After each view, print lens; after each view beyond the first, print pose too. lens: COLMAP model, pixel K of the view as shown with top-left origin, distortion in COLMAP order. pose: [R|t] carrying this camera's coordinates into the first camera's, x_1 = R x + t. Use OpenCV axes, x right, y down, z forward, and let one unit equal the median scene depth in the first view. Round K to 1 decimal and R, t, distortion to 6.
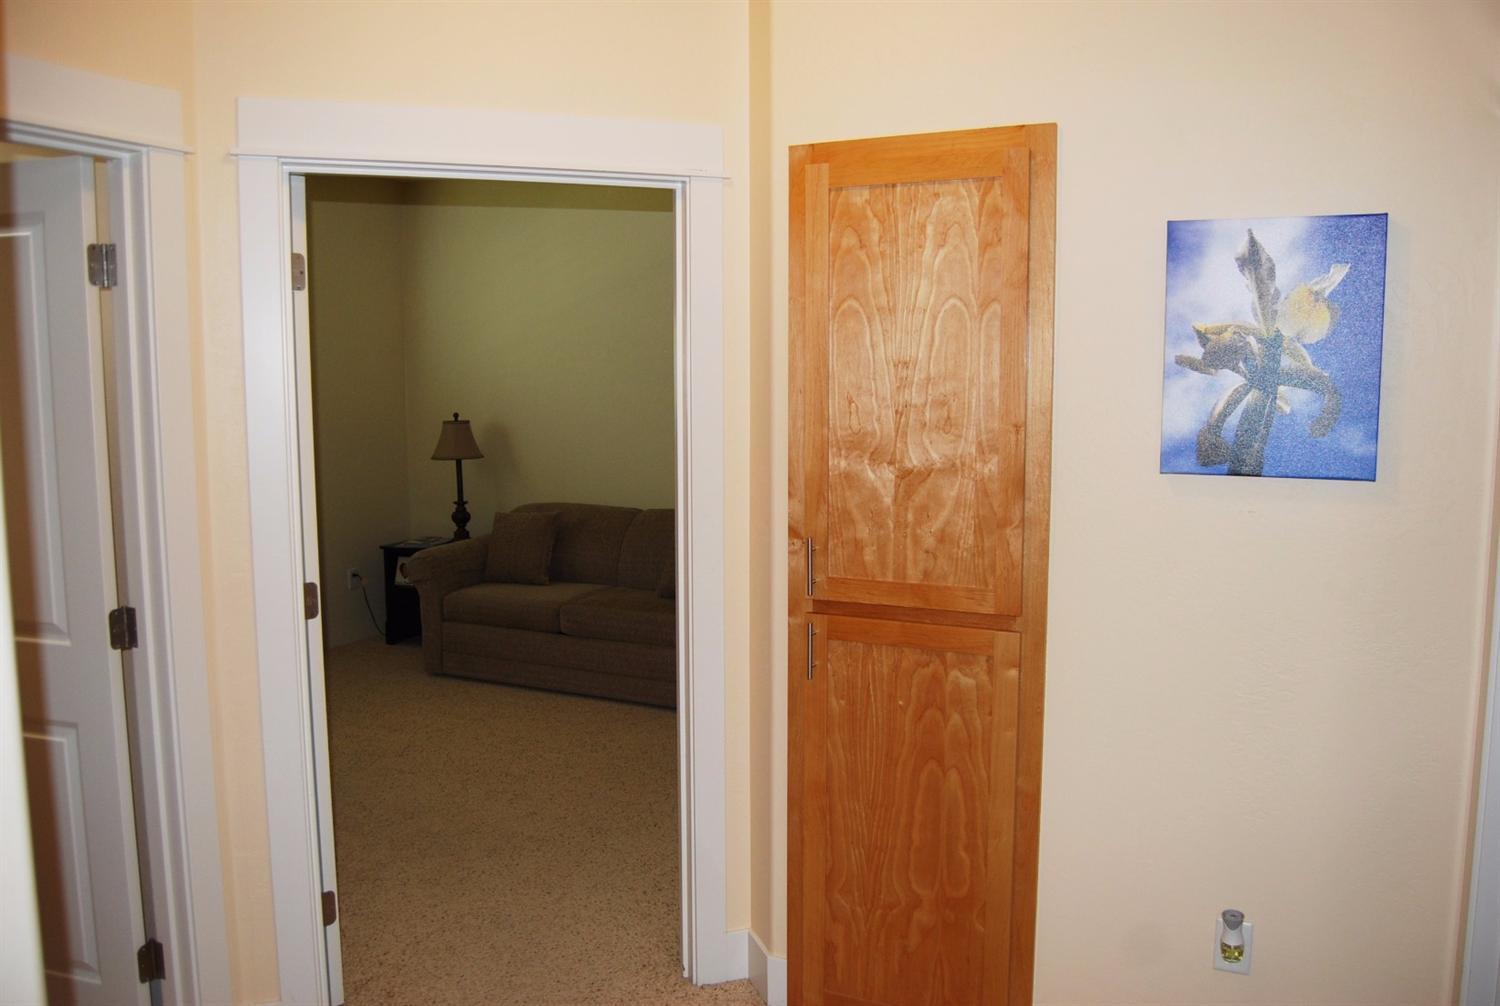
lens RADIAL K [[1174.4, 0, 750.0], [0, 1174.4, 503.0], [0, 0, 1]] dist [-0.114198, 0.002308]
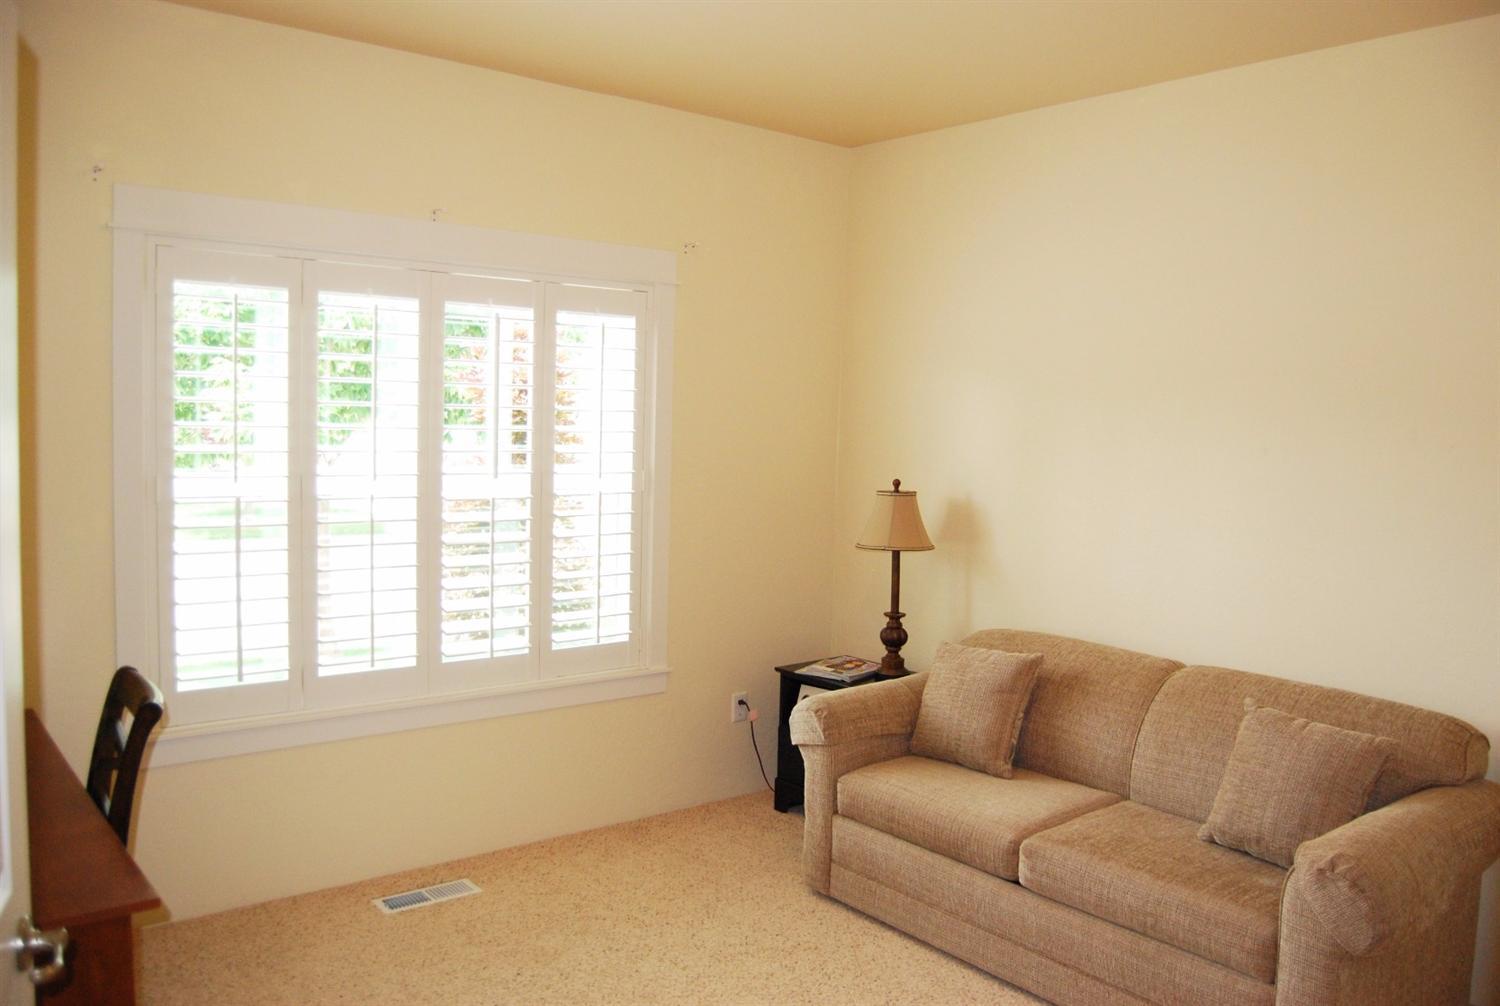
lens RADIAL K [[1174.4, 0, 750.0], [0, 1174.4, 503.0], [0, 0, 1]] dist [-0.114198, 0.002308]
pose [[0.904816, 0.053964, -0.422369, -0.045074], [-0.072589, 0.996965, -0.028125, -0.039188], [0.419570, 0.056107, 0.905987, 0.360523]]
